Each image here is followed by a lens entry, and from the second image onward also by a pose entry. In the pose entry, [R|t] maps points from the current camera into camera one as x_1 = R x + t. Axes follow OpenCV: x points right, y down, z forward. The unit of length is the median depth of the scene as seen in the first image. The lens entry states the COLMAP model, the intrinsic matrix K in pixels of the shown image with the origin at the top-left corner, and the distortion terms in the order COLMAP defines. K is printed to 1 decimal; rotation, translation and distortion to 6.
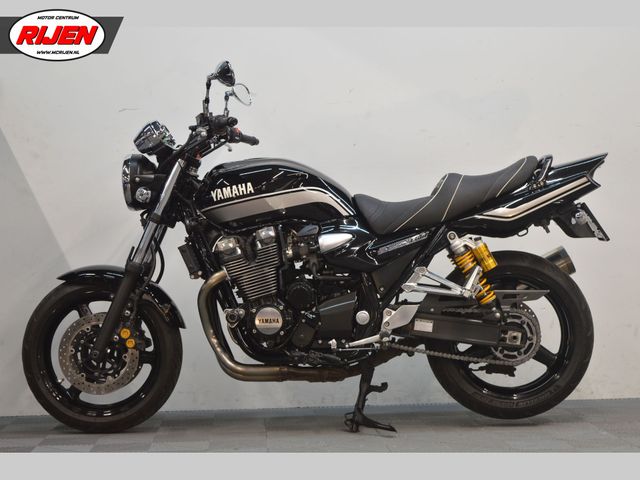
lens RADIAL K [[1400.4, 0, 320.4], [0, 1400.4, 240.4], [0, 0, 1]] dist [0.082096, 0.000000]
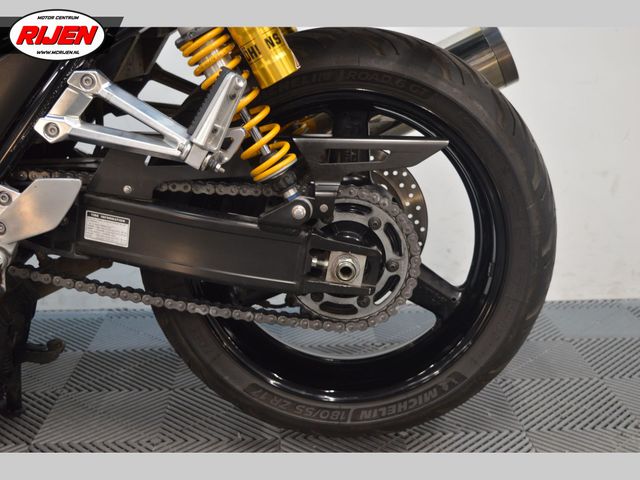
lens RADIAL K [[893.9, 0, 321.3], [0, 893.9, 239.4], [0, 0, 1]] dist [-0.103905, 0.000000]
pose [[0.999767, 0.019320, -0.009586, 0.133481], [-0.016445, 0.970444, 0.240764, 0.005529], [0.013954, -0.240550, 0.970536, 0.773422]]
